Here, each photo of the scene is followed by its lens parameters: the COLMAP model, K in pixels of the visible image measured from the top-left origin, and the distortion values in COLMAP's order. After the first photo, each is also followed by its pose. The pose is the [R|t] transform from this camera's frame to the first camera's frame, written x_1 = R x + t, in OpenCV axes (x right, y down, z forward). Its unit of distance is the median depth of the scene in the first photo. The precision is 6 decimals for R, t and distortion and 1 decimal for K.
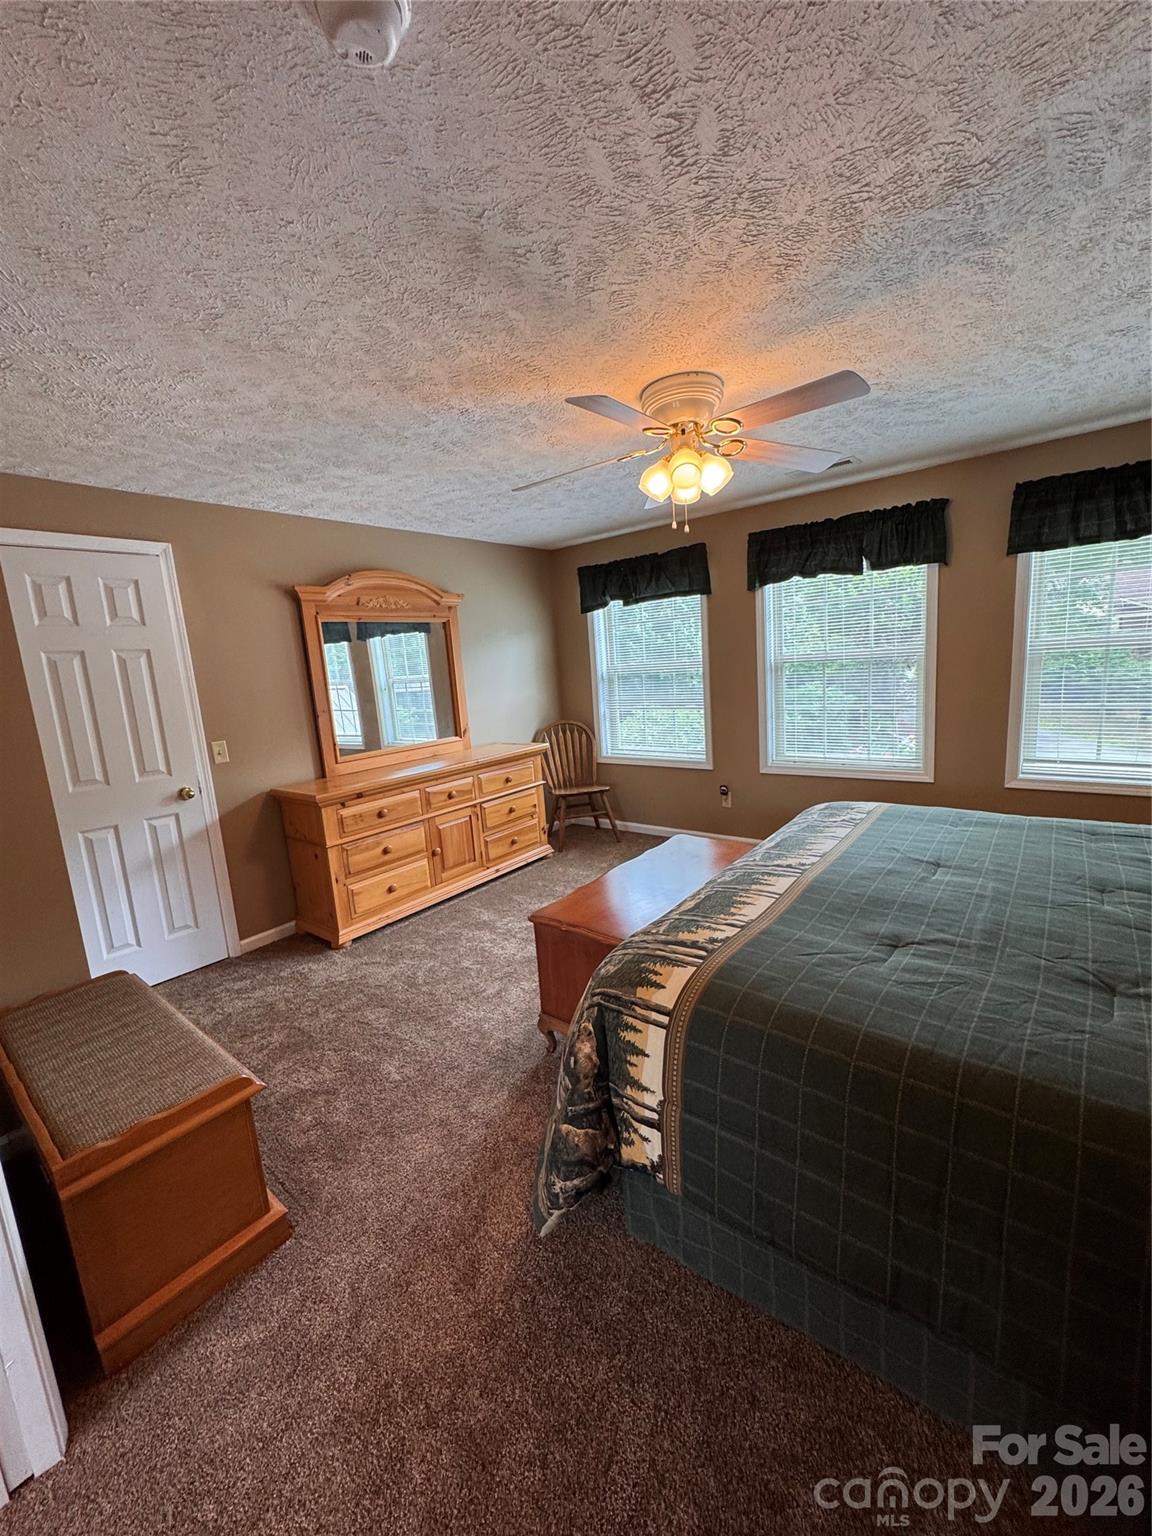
lens RADIAL K [[615.2, 0, 576.0], [0, 615.2, 768.0], [0, 0, 1]] dist [-0.005601, 0.000783]
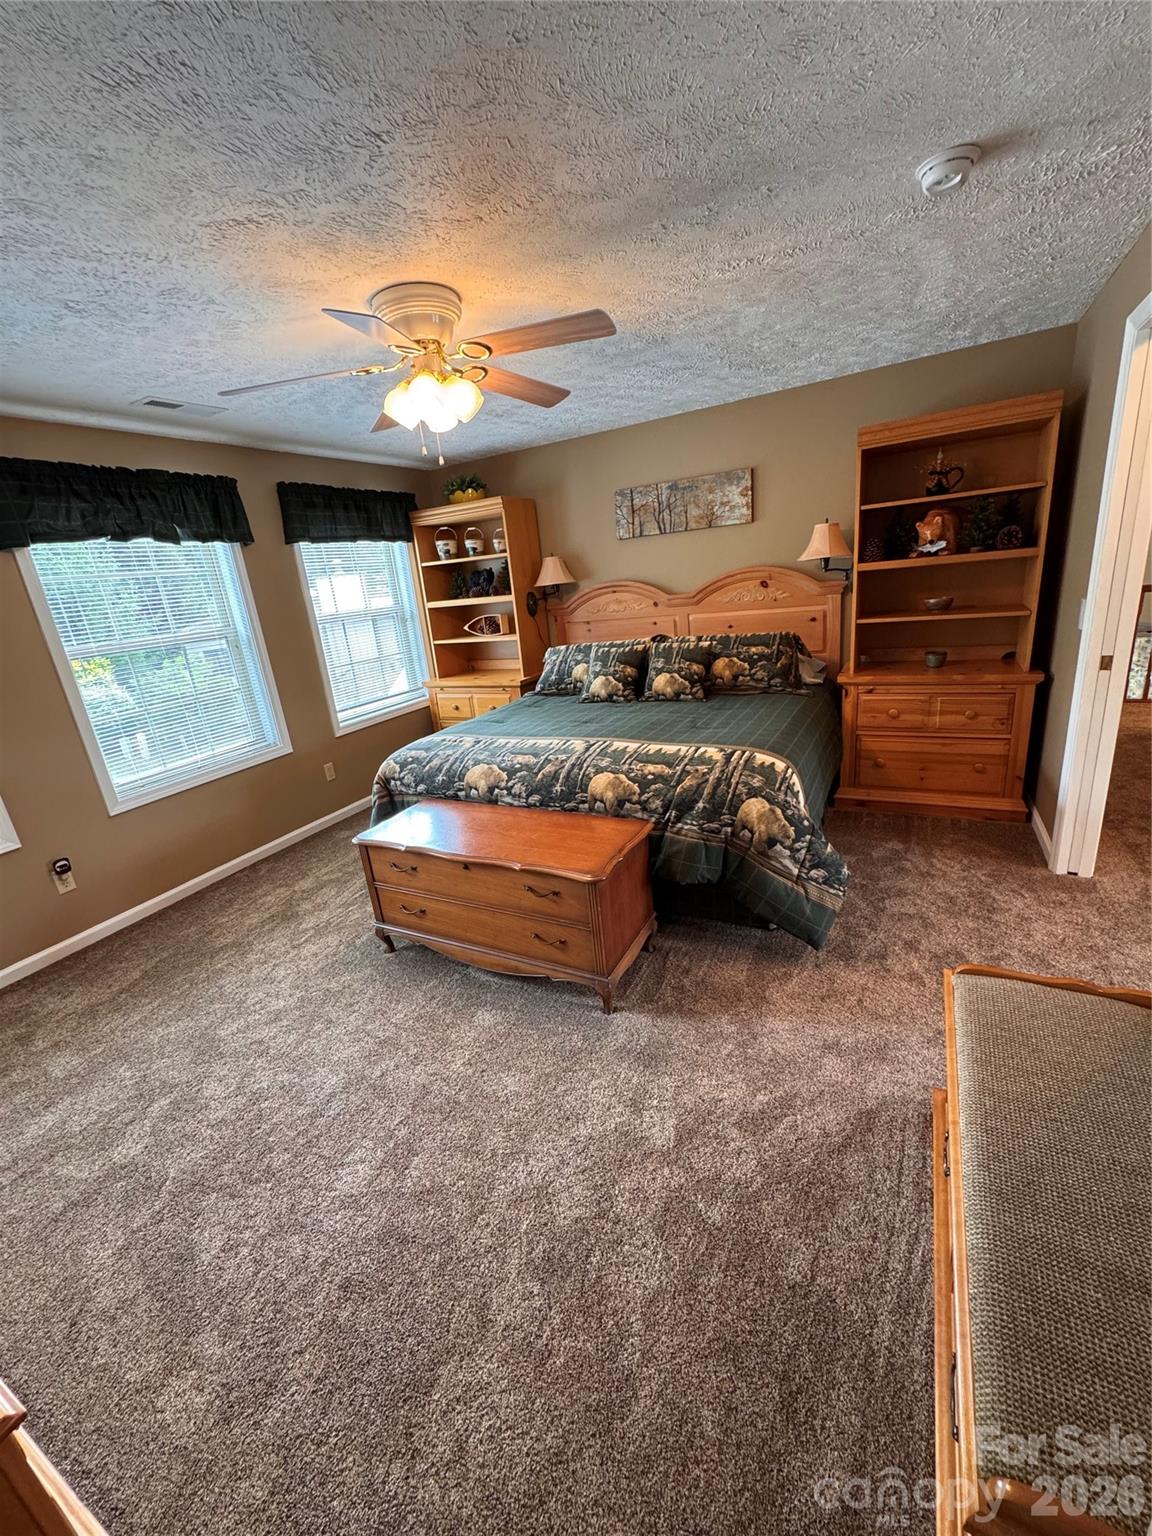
lens RADIAL K [[615.2, 0, 576.0], [0, 615.2, 768.0], [0, 0, 1]] dist [-0.005601, 0.000783]
pose [[-0.187623, -0.218683, 0.957588, -0.915231], [0.281891, 0.921904, 0.265765, -0.157904], [-0.940922, 0.319799, -0.111325, 1.114075]]
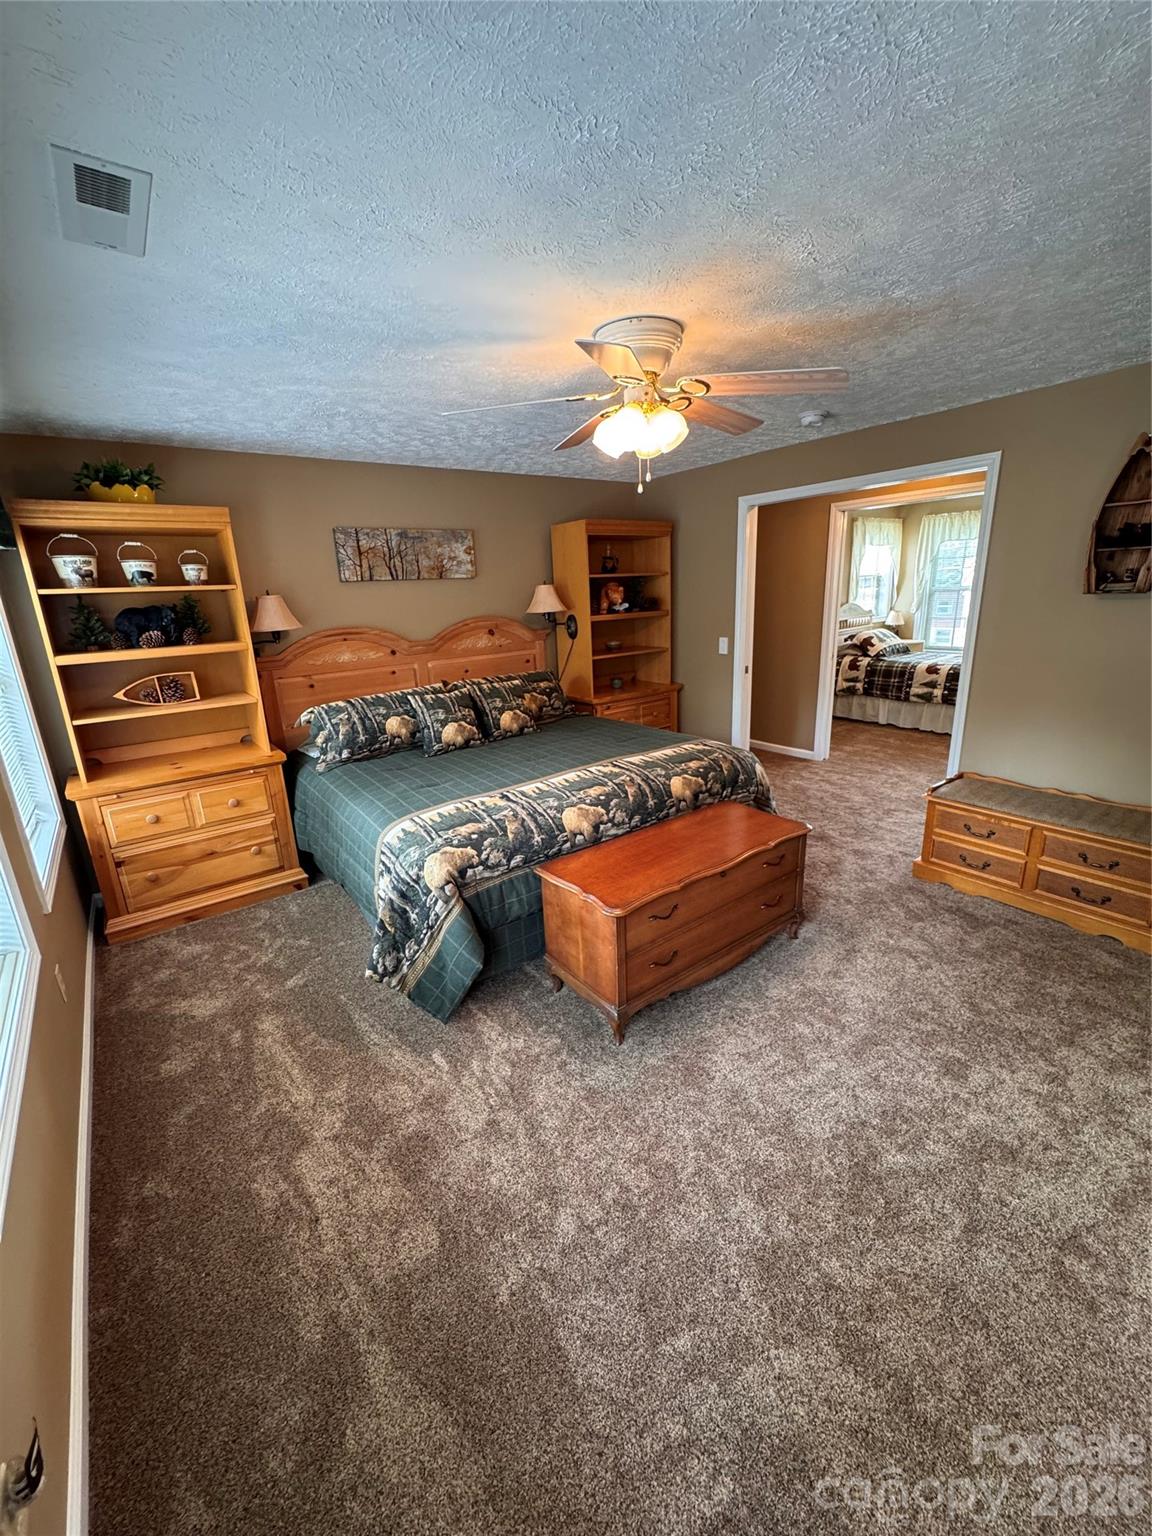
lens RADIAL K [[615.2, 0, 576.0], [0, 615.2, 768.0], [0, 0, 1]] dist [-0.005601, 0.000783]
pose [[-0.967010, 0.032753, 0.252624, 0.057358], [0.141055, 0.894635, 0.423948, -0.446565], [-0.212121, 0.445596, -0.869741, 2.150542]]
